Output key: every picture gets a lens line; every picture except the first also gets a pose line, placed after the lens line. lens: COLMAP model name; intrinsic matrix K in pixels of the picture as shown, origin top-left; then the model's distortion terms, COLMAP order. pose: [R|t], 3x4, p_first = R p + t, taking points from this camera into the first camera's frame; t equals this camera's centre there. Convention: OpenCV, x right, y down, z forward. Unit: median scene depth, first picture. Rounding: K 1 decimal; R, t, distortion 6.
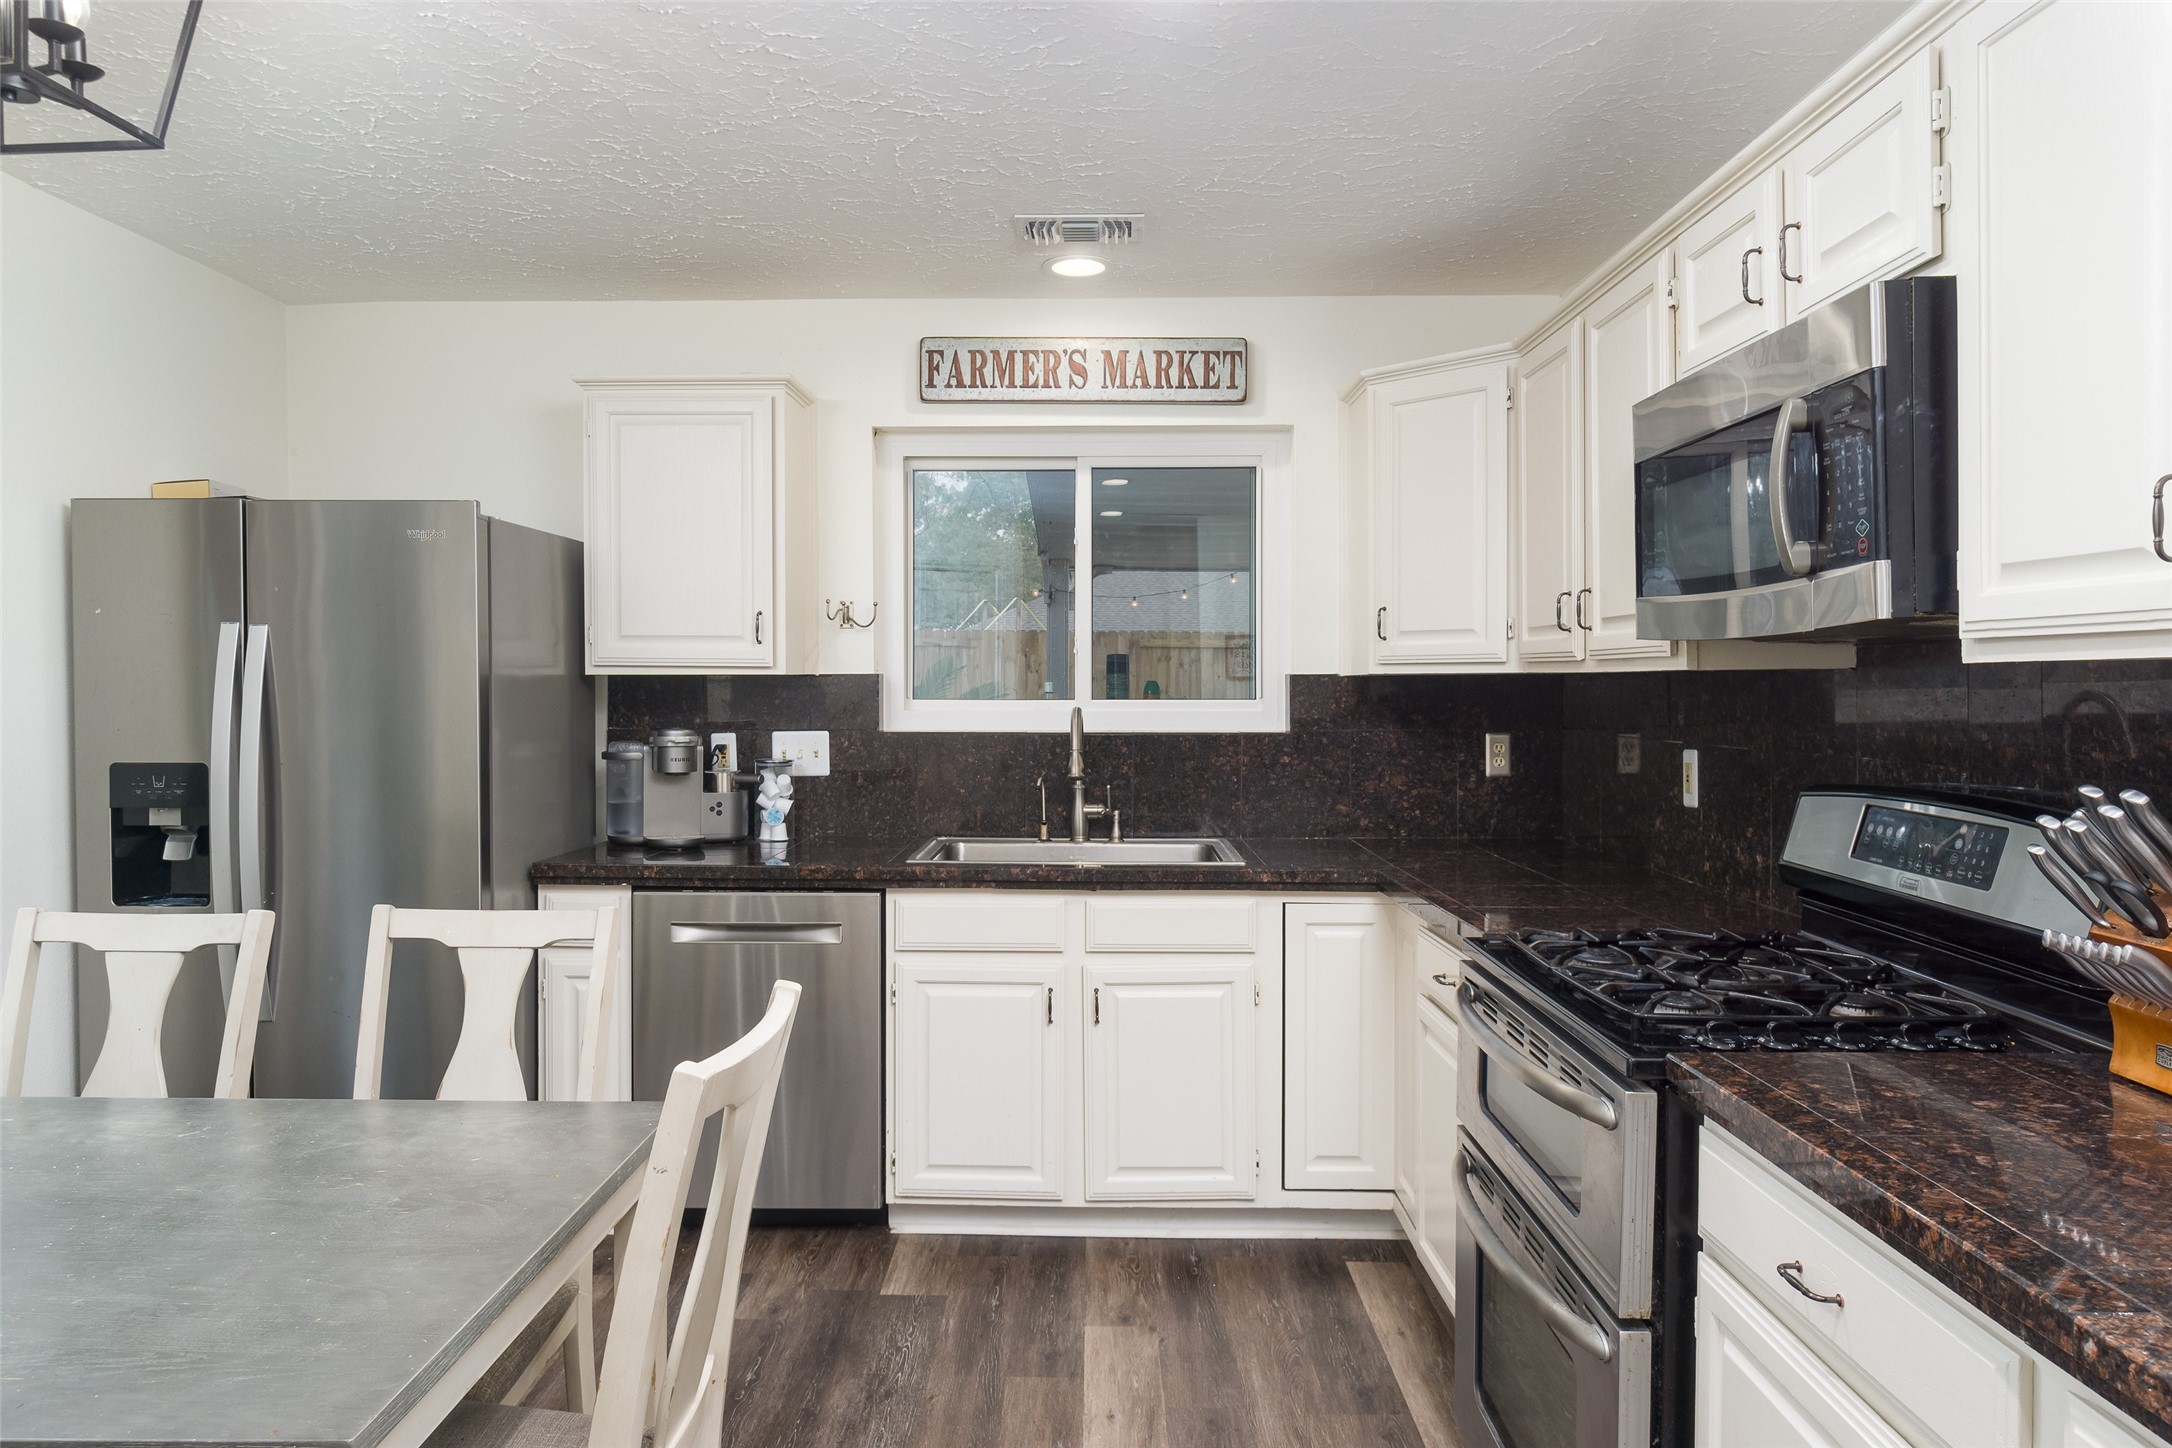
lens RADIAL K [[1397.2, 0, 1088.0], [0, 1397.2, 709.3], [0, 0, 1]] dist [-0.013174, 0.003143]
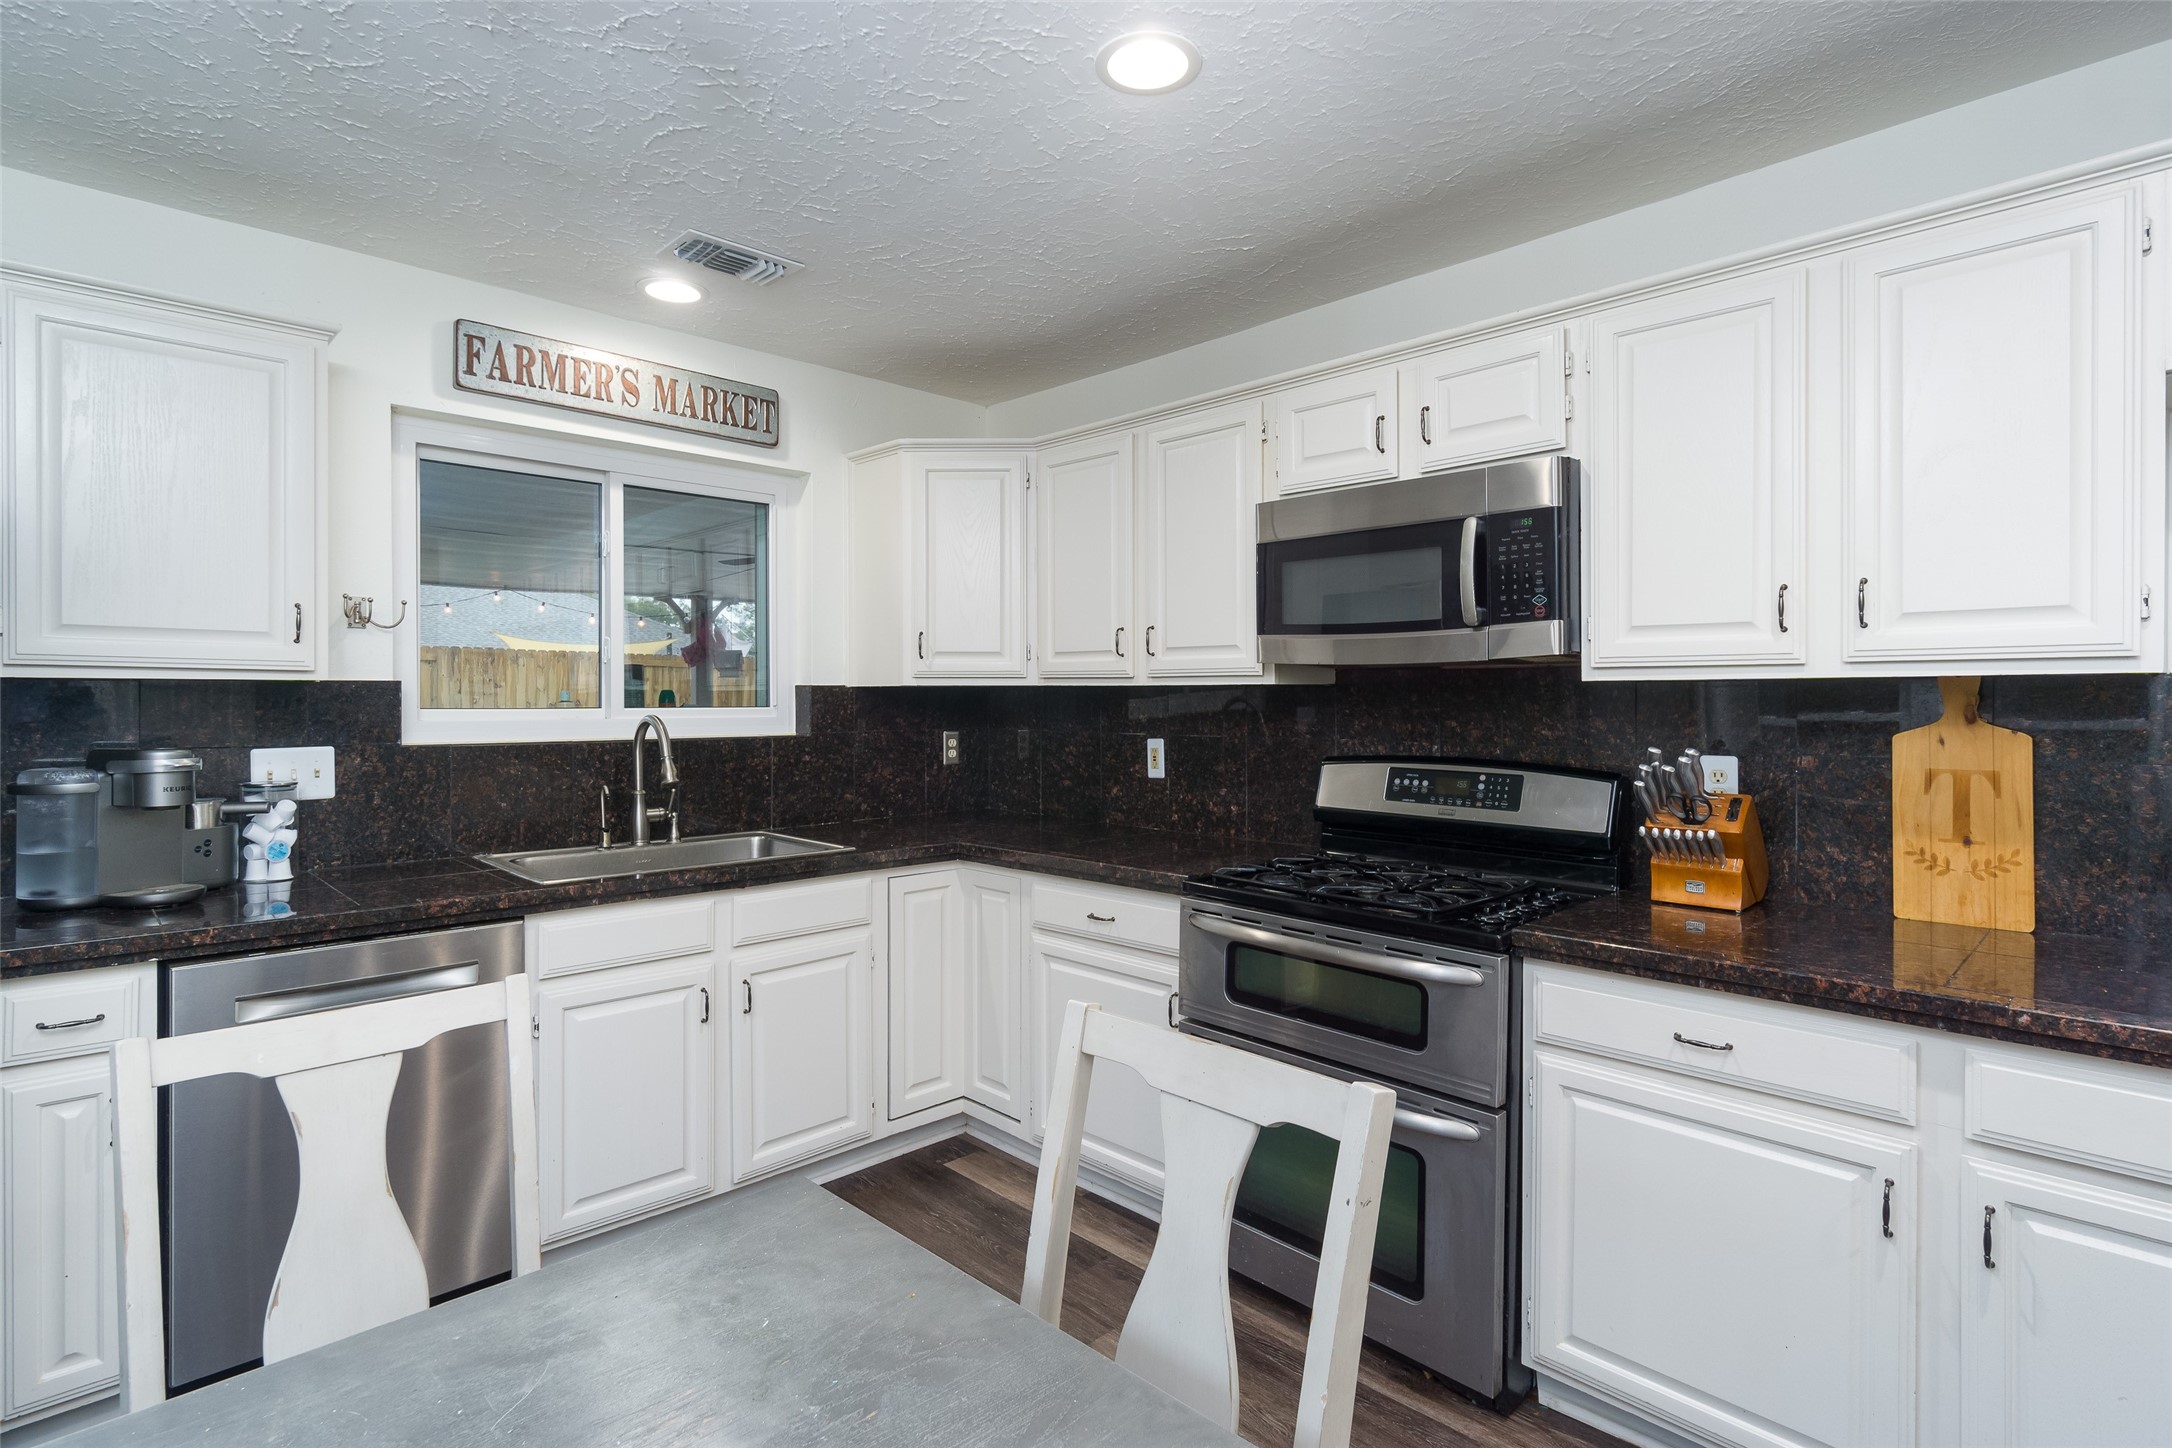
lens RADIAL K [[1054.1, 0, 1087.5], [0, 1054.1, 708.3], [0, 0, 1]] dist [-0.002553, -0.000336]
pose [[0.705956, -0.007033, 0.708221, -0.334035], [0.011661, 0.999931, -0.001694, -0.001593], [-0.708160, 0.009454, 0.705989, 0.221981]]
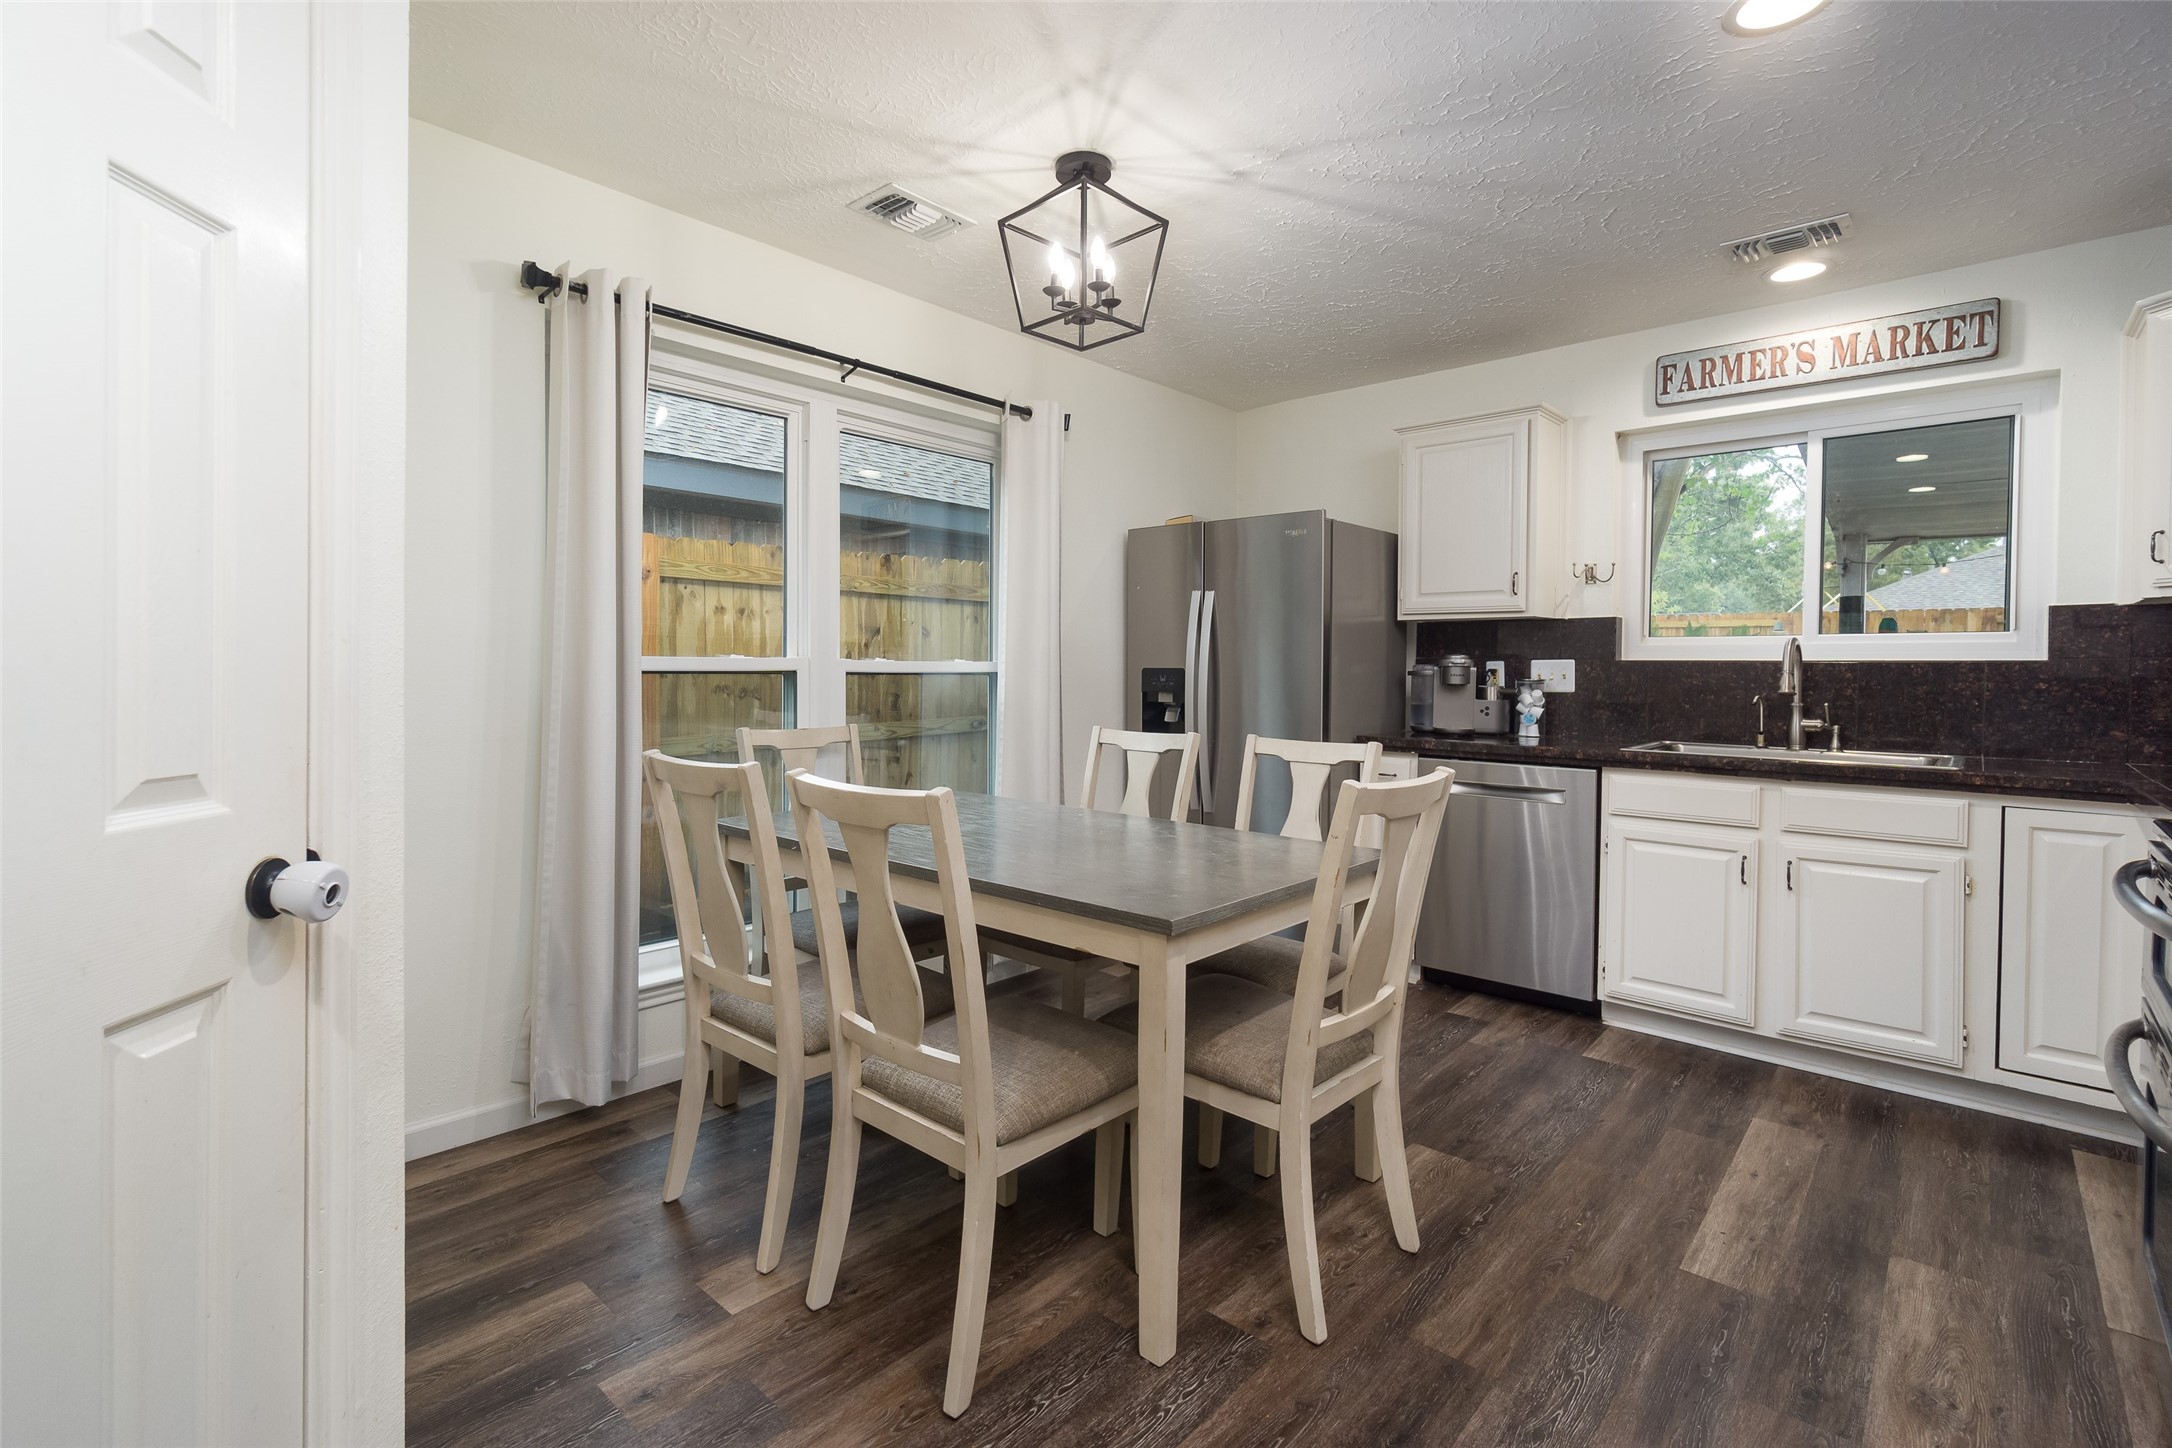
lens RADIAL K [[1008.1, 0, 1059.6], [0, 1008.1, 689.4], [0, 0, 1]] dist [0.002300, 0.001560]
pose [[0.743104, 0.019122, -0.668903, 0.106698], [-0.017956, 0.999802, 0.008633, 0.047877], [0.668935, 0.005596, 0.743300, -0.076836]]
